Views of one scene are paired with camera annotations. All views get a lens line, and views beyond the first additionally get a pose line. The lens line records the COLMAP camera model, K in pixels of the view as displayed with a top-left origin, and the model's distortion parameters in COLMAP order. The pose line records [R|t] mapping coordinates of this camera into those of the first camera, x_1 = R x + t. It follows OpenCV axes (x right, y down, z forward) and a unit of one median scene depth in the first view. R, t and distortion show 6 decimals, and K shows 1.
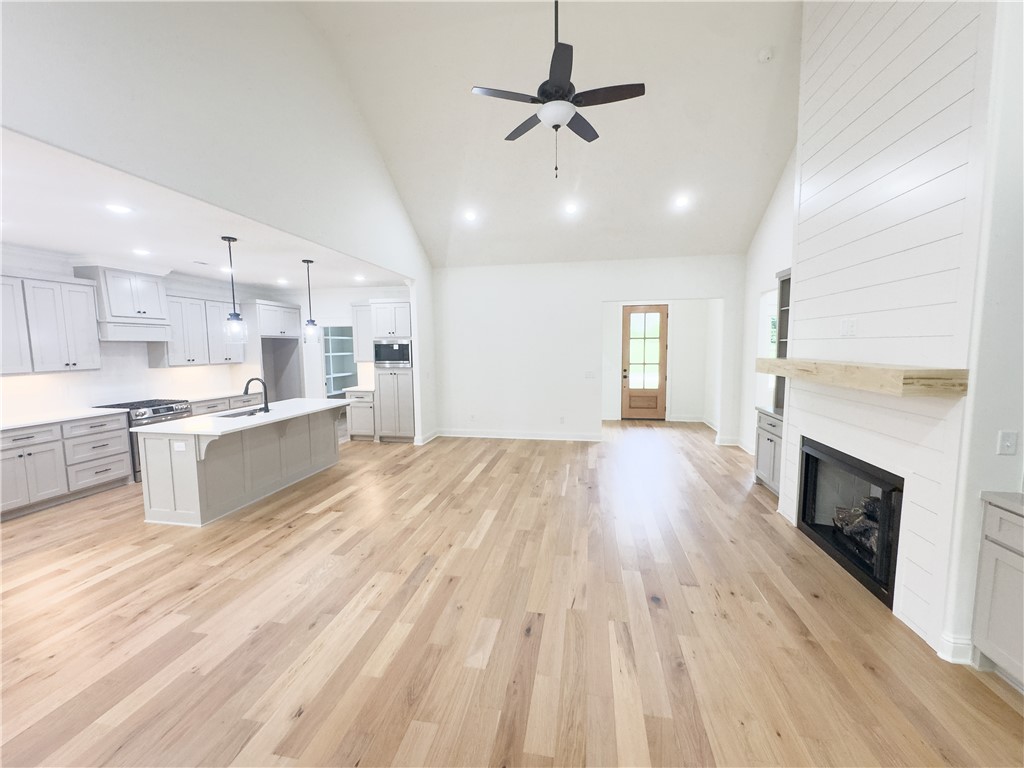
lens RADIAL K [[410.5, 0, 512.0], [0, 410.5, 384.0], [0, 0, 1]] dist [-0.001957, -0.000226]
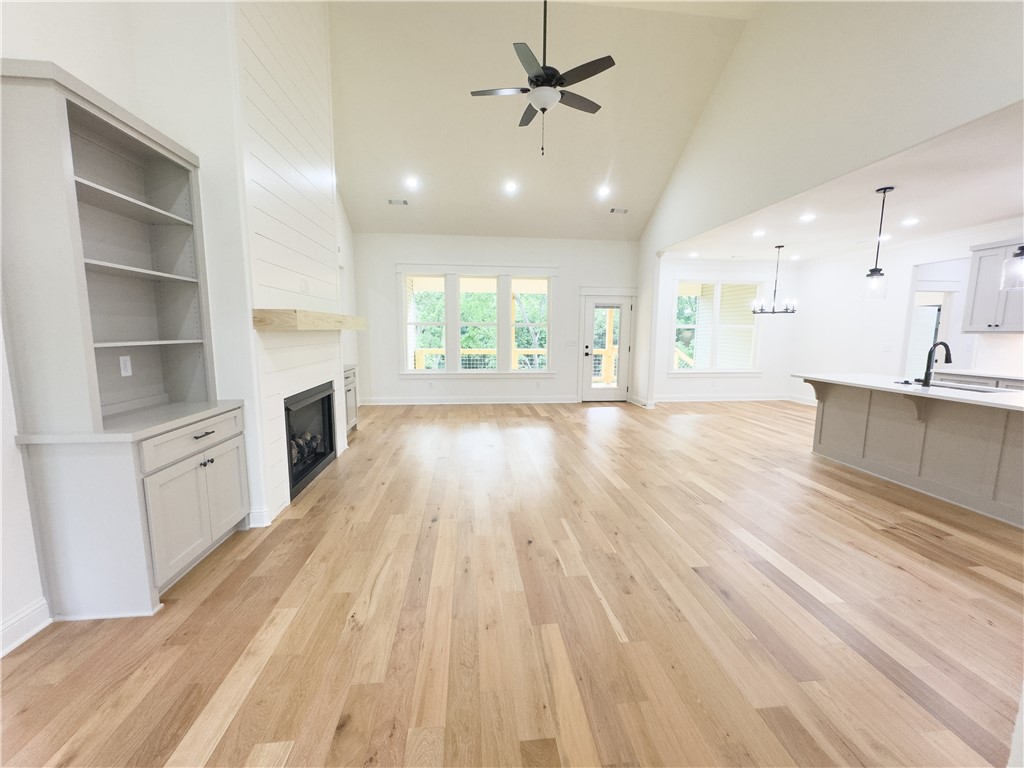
lens RADIAL K [[408.5, 0, 512.0], [0, 408.5, 384.0], [0, 0, 1]] dist [-0.003104, -0.000209]
pose [[-0.957548, 0.039748, -0.285521, 0.389048], [-0.025675, 0.974754, 0.221802, -0.090860], [0.287129, 0.219717, -0.932353, 1.562060]]
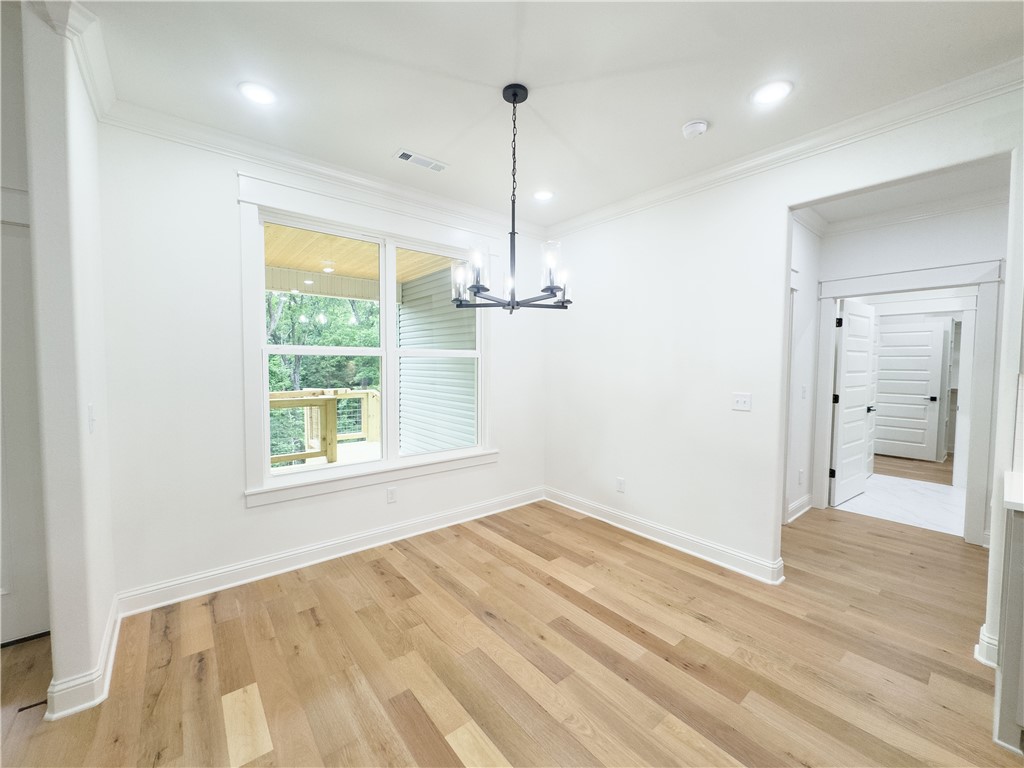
lens RADIAL K [[410.5, 0, 512.0], [0, 410.5, 384.0], [0, 0, 1]] dist [-0.001957, -0.000226]
pose [[-0.645276, 0.043151, -0.762730, -0.586579], [-0.072376, 0.990460, 0.117265, -0.005741], [0.760513, 0.130872, -0.635997, 0.709592]]
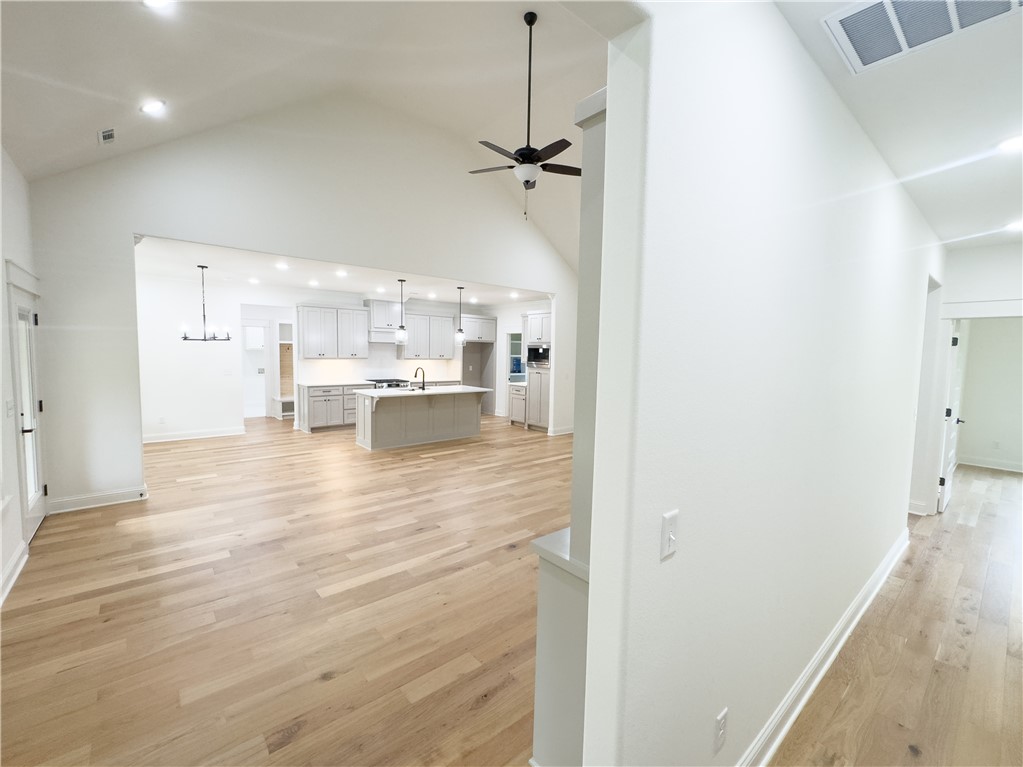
lens RADIAL K [[435.8, 0, 511.5], [0, 435.8, 383.5], [0, 0, 1]] dist [-0.002040, -0.000111]
pose [[0.775024, 0.071877, -0.627831, 0.694768], [-0.085870, 0.996274, 0.008056, 0.003461], [0.626071, 0.047669, 0.778308, -0.054251]]
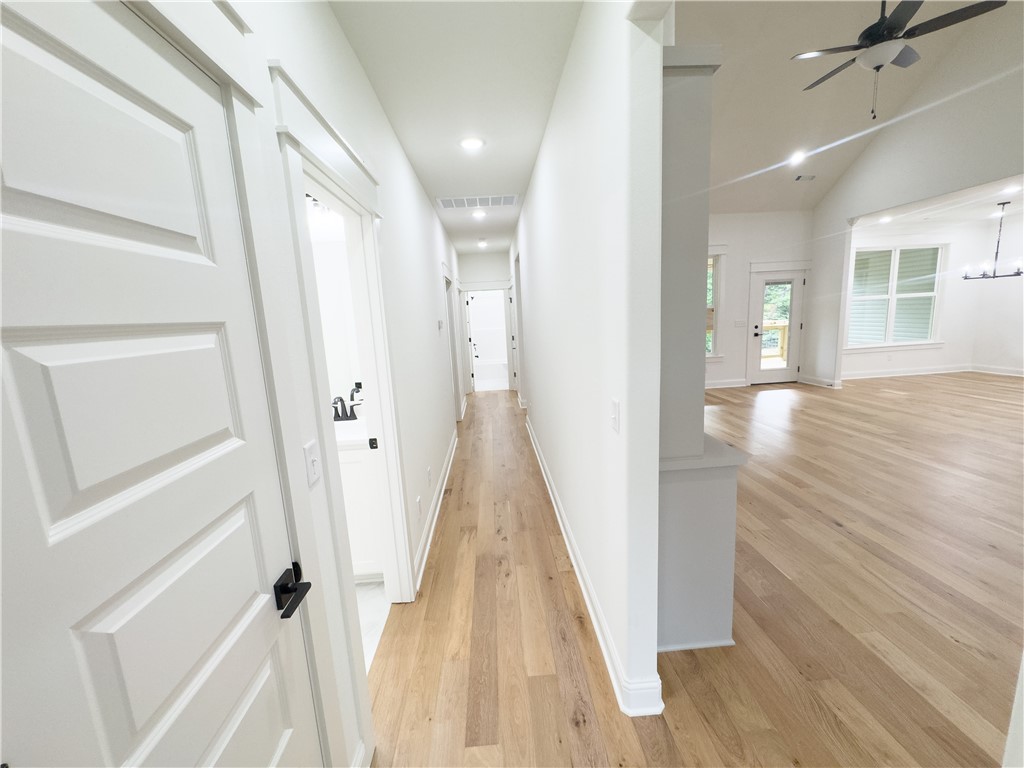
lens RADIAL K [[410.5, 0, 512.0], [0, 410.5, 384.0], [0, 0, 1]] dist [-0.001957, -0.000226]
pose [[-0.968963, 0.101937, -0.225209, 0.932291], [0.041699, 0.965366, 0.257546, -0.112357], [0.243662, 0.240162, -0.939655, 1.368507]]
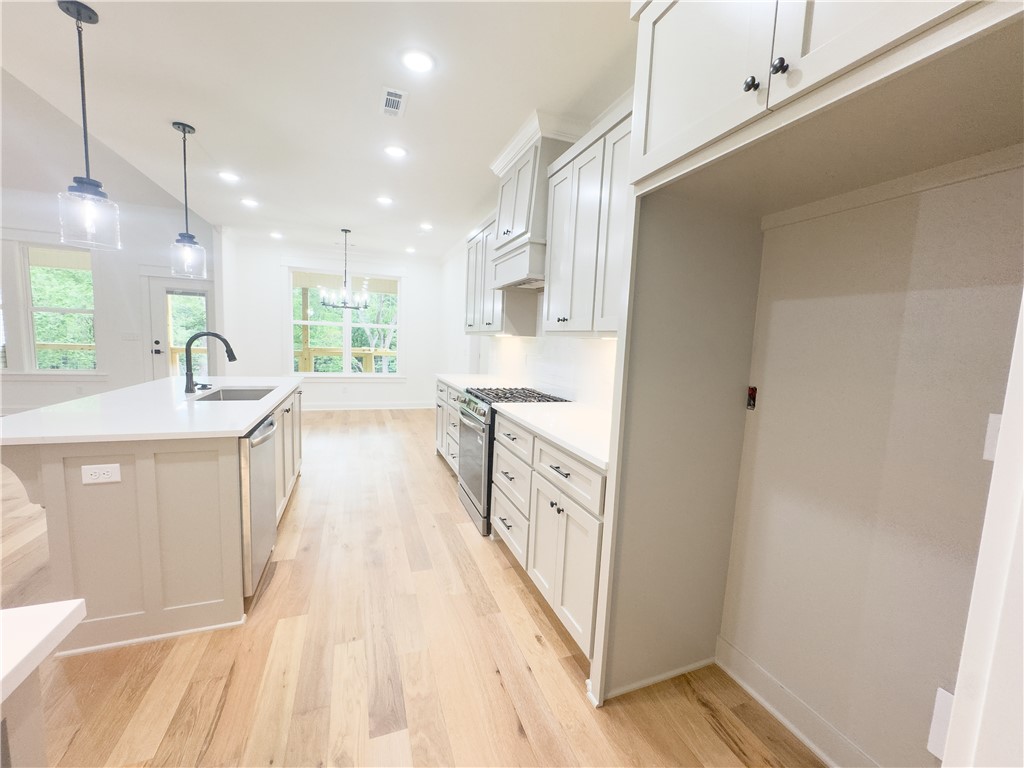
lens RADIAL K [[410.5, 0, 512.0], [0, 410.5, 384.0], [0, 0, 1]] dist [-0.001957, -0.000226]
pose [[-0.851361, 0.028234, -0.523820, -0.704945], [-0.086026, 0.977518, 0.192506, -0.097271], [0.517478, 0.208954, -0.829792, 1.777570]]
